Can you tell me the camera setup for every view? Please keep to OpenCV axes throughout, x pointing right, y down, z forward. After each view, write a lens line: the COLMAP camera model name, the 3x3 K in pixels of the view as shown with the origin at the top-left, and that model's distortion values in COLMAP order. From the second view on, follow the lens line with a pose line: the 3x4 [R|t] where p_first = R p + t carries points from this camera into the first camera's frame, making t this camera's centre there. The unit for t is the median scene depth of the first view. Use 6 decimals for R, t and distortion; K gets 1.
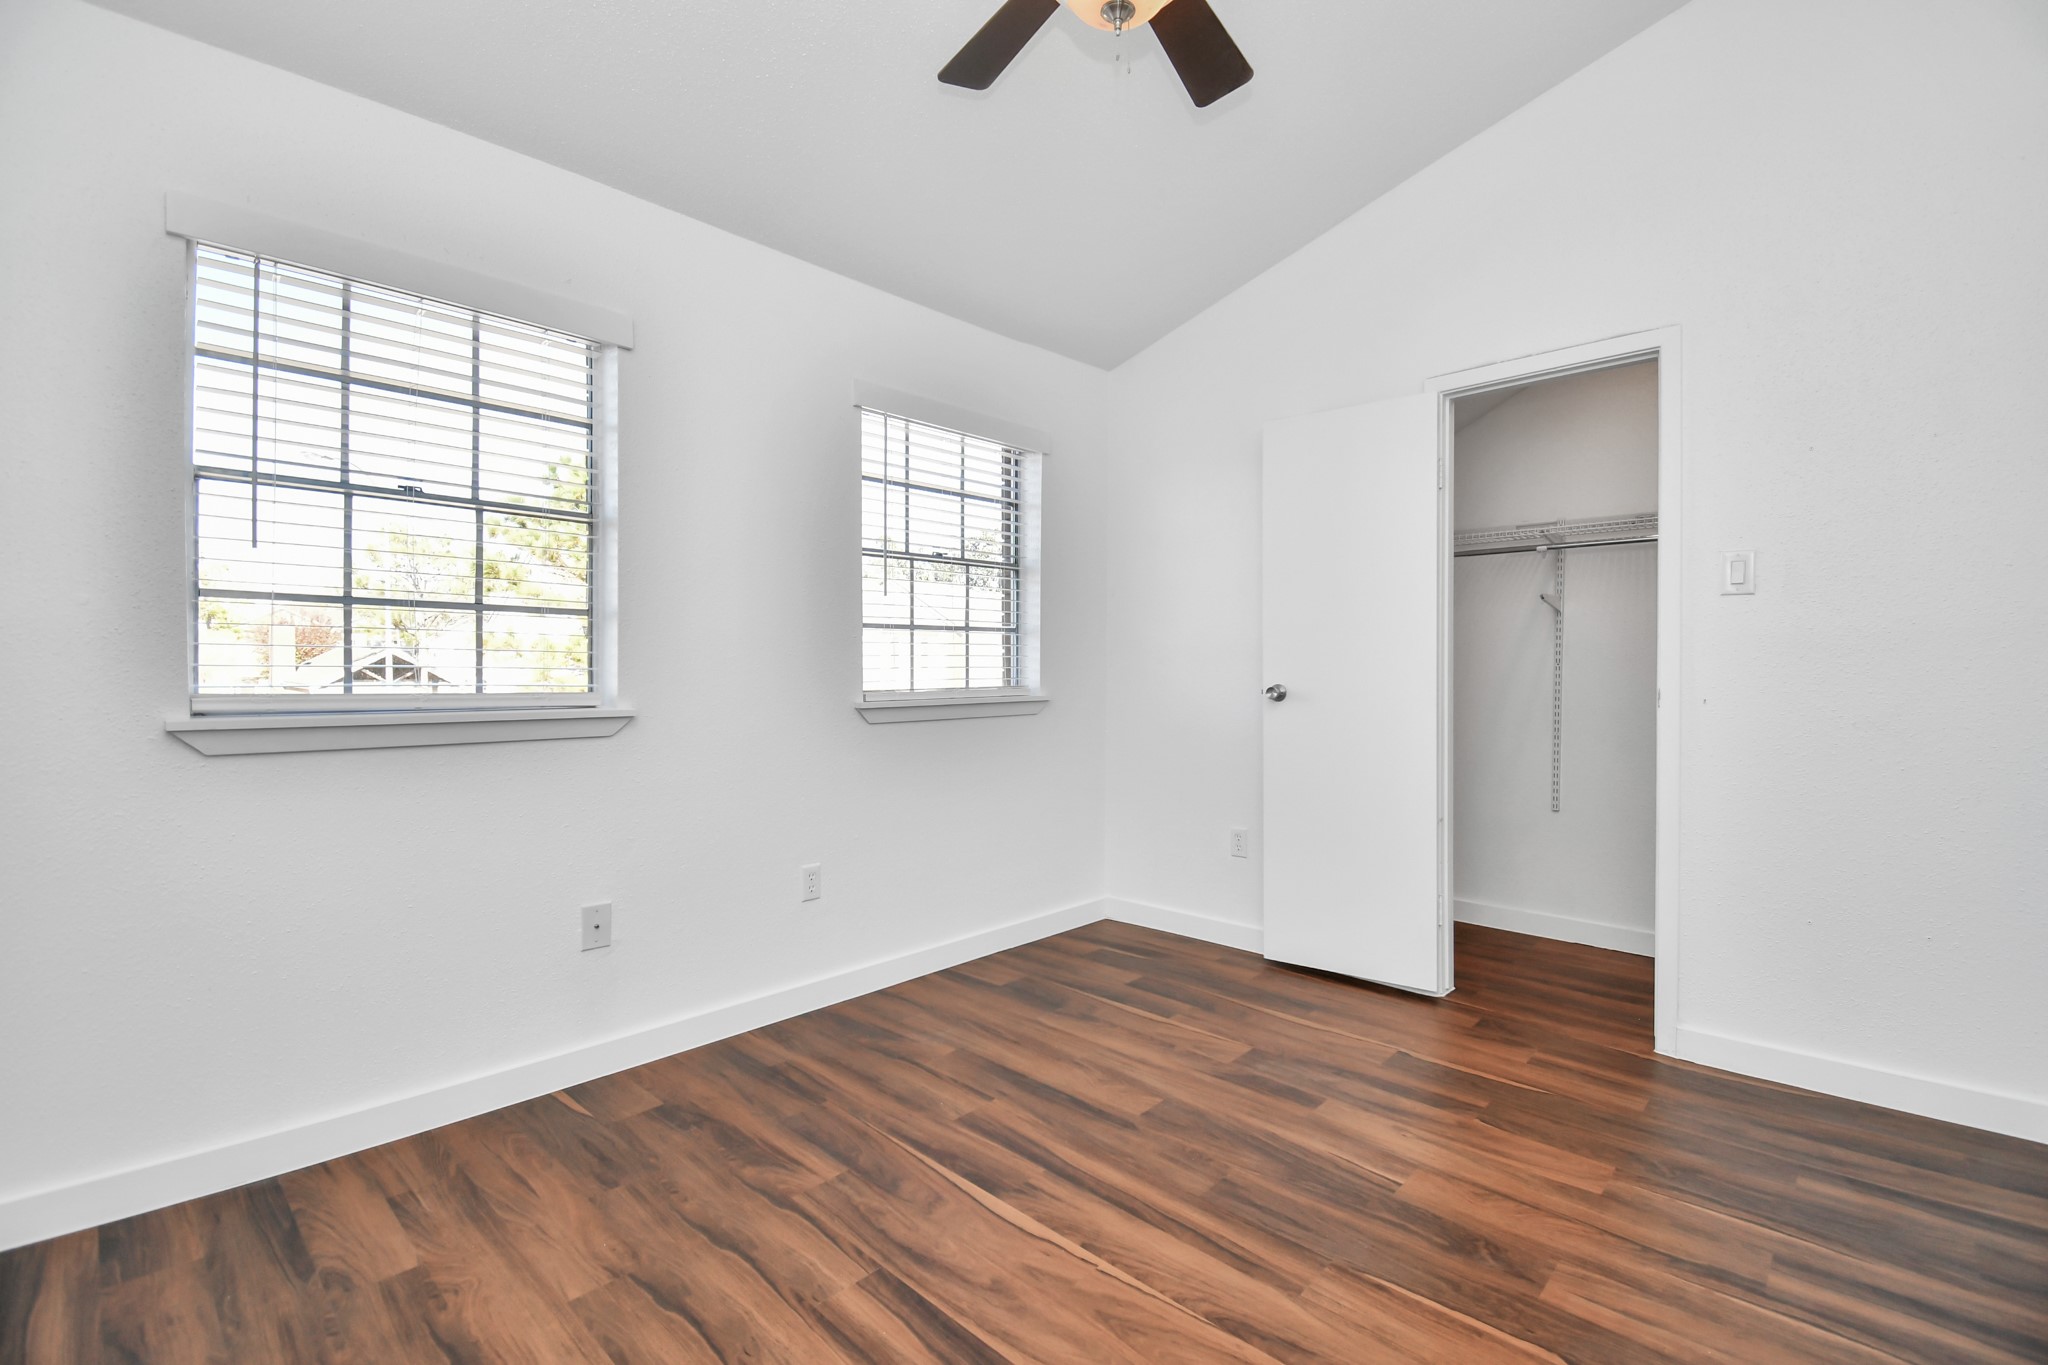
lens RADIAL K [[938.6, 0, 1047.1], [0, 938.6, 676.5], [0, 0, 1]] dist [0.028933, -0.030085]
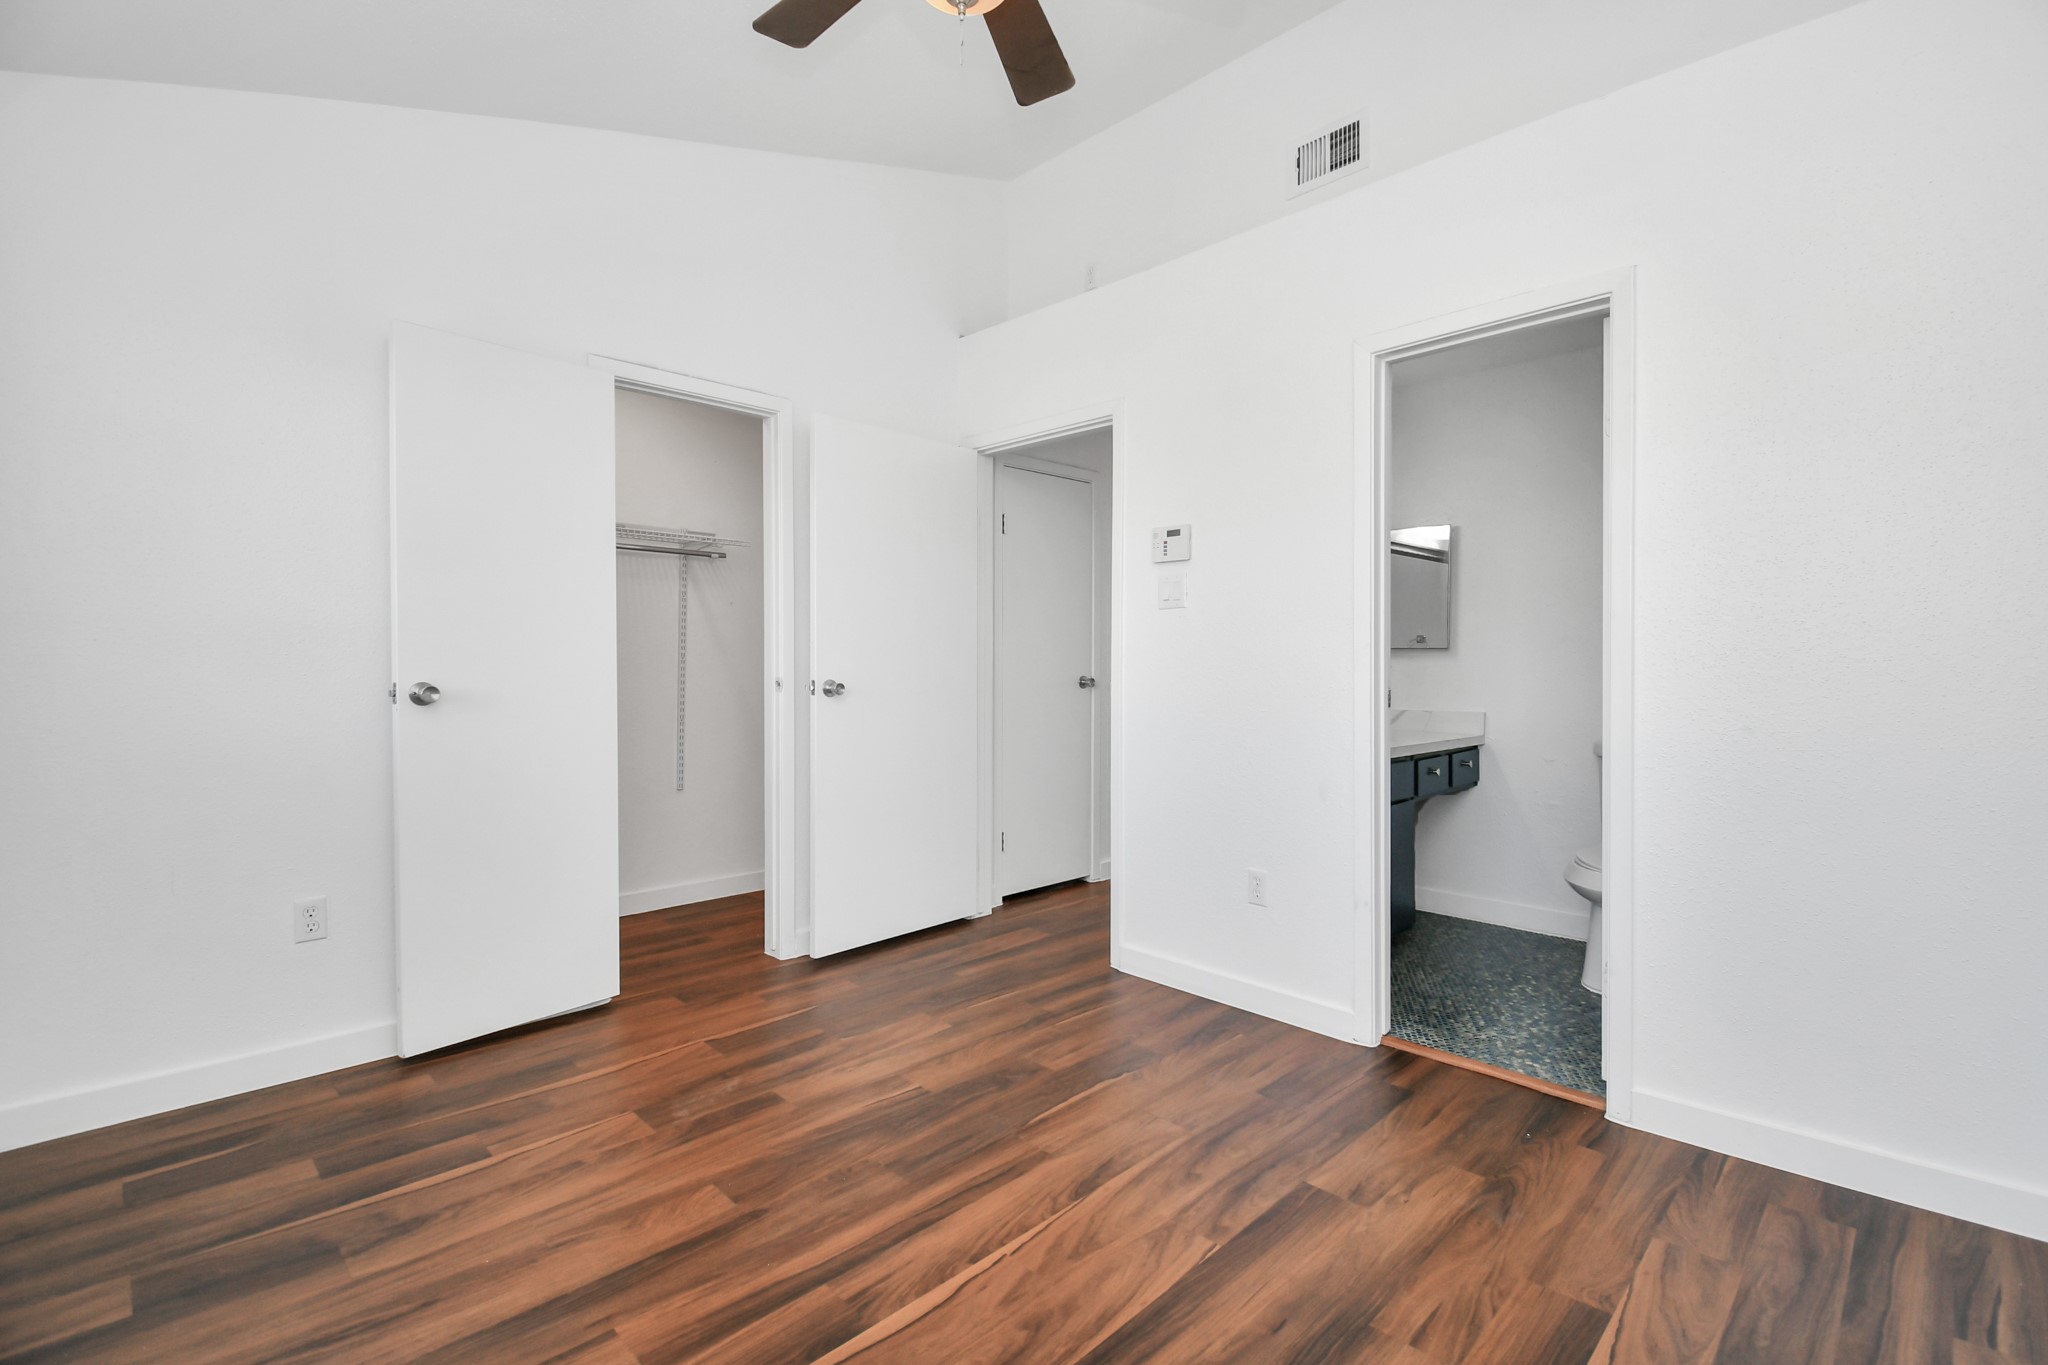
lens RADIAL K [[938.6, 0, 1047.1], [0, 938.6, 676.5], [0, 0, 1]] dist [0.028933, -0.030085]
pose [[-0.011447, -0.014159, 0.999834, -0.723098], [0.003926, 0.999891, 0.014204, -0.007789], [-0.999927, 0.004088, -0.011390, 0.732753]]
